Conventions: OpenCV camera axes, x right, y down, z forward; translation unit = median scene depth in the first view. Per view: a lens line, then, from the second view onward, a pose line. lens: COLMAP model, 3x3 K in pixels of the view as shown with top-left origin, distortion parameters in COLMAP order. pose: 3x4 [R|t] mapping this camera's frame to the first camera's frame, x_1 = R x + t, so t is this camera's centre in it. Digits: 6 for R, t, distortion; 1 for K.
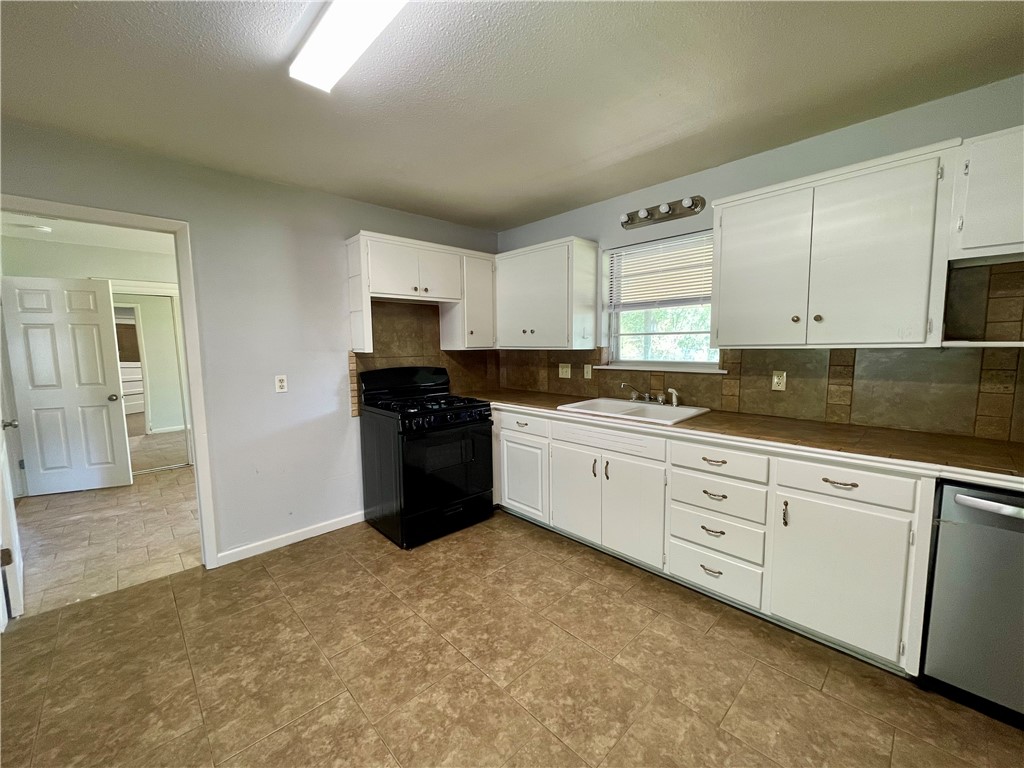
lens RADIAL K [[412.7, 0, 513.7], [0, 412.7, 386.7], [0, 0, 1]] dist [-0.003126, -0.000717]
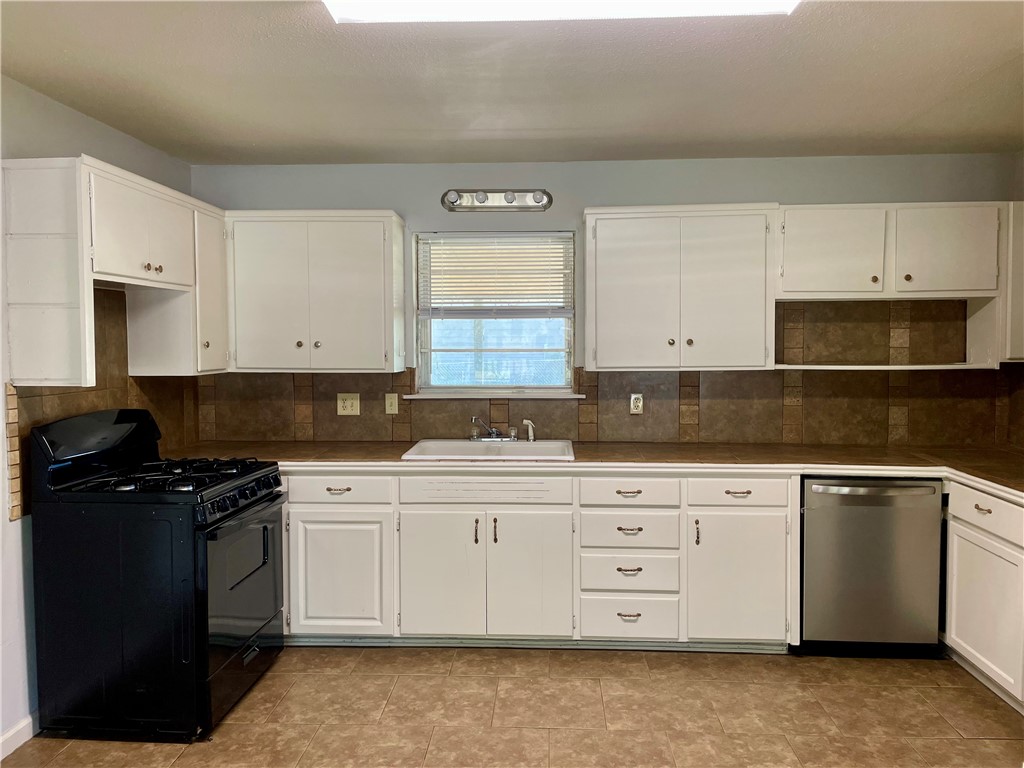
lens RADIAL K [[772.1, 0, 514.1], [0, 772.1, 379.8], [0, 0, 1]] dist [0.080486, -0.089162]
pose [[0.725703, -0.024485, 0.687572, -0.757118], [0.065168, 0.997320, -0.033267, -0.028098], [-0.684914, 0.068950, 0.725354, -0.092270]]
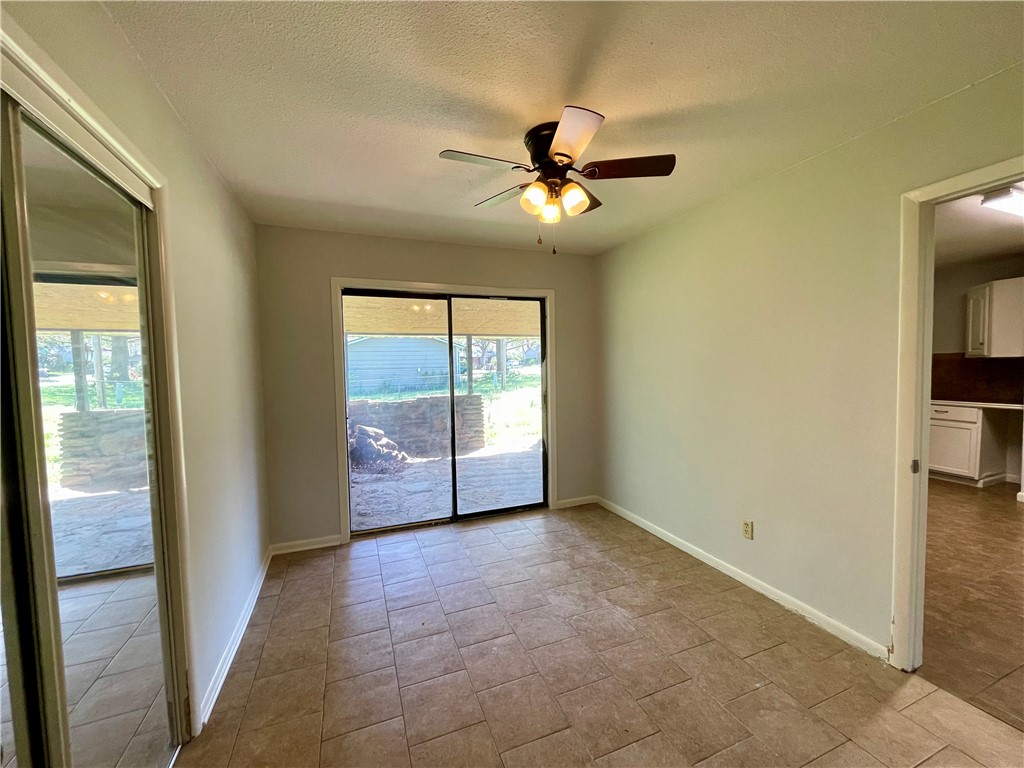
lens RADIAL K [[412.7, 0, 513.2], [0, 412.7, 385.0], [0, 0, 1]] dist [-0.003126, -0.000717]
pose [[0.382685, -0.041357, 0.922953, -1.755804], [0.110032, 0.993927, -0.001086, -0.135465], [-0.917303, 0.101970, 0.384911, 1.398849]]
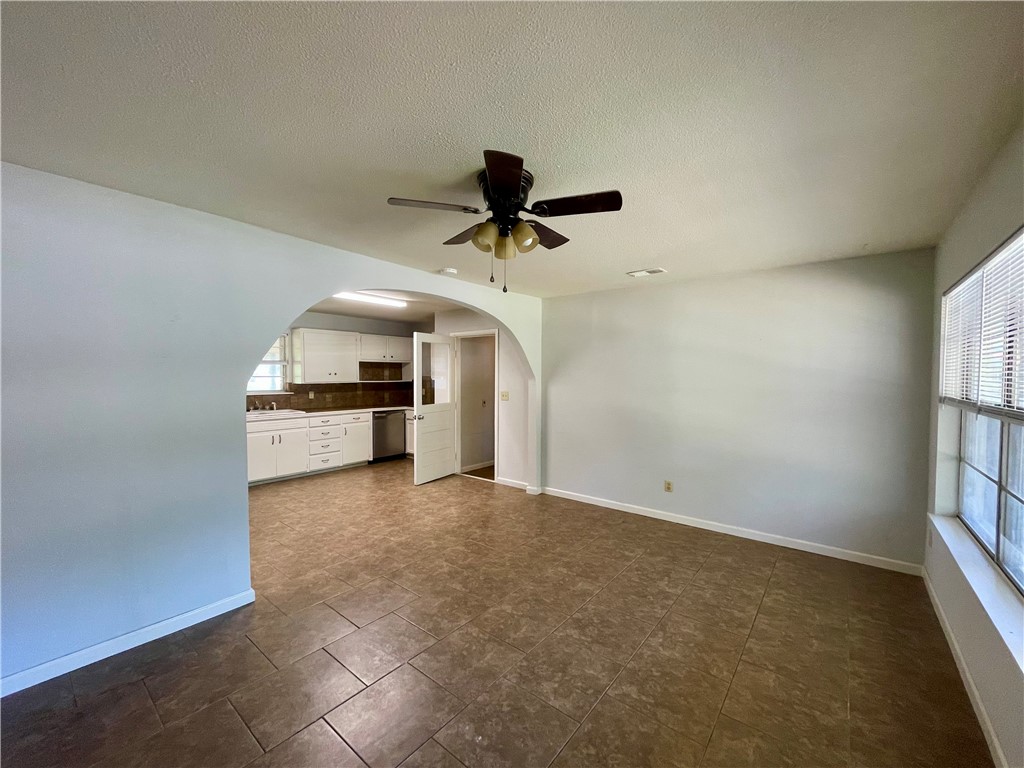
lens RADIAL K [[412.7, 0, 514.8], [0, 412.7, 384.1], [0, 0, 1]] dist [-0.003126, -0.000717]
pose [[-0.131140, -0.012222, 0.991289, -2.190716], [0.101182, 0.994537, 0.025647, -0.019779], [-0.986187, 0.103664, -0.129187, 0.016891]]
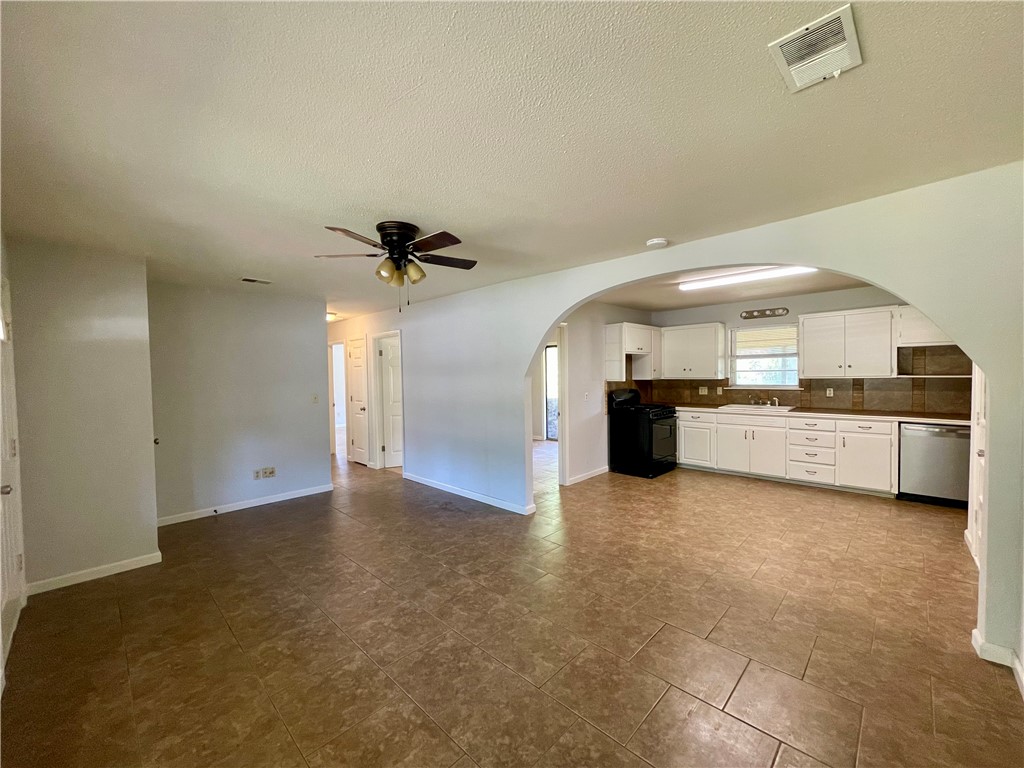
lens RADIAL K [[412.7, 0, 513.2], [0, 412.7, 386.2], [0, 0, 1]] dist [-0.003126, -0.000717]
pose [[0.999320, -0.006739, 0.036239, -1.135747], [0.009323, 0.997388, -0.071627, 0.093681], [-0.035662, 0.071916, 0.996773, -1.151249]]
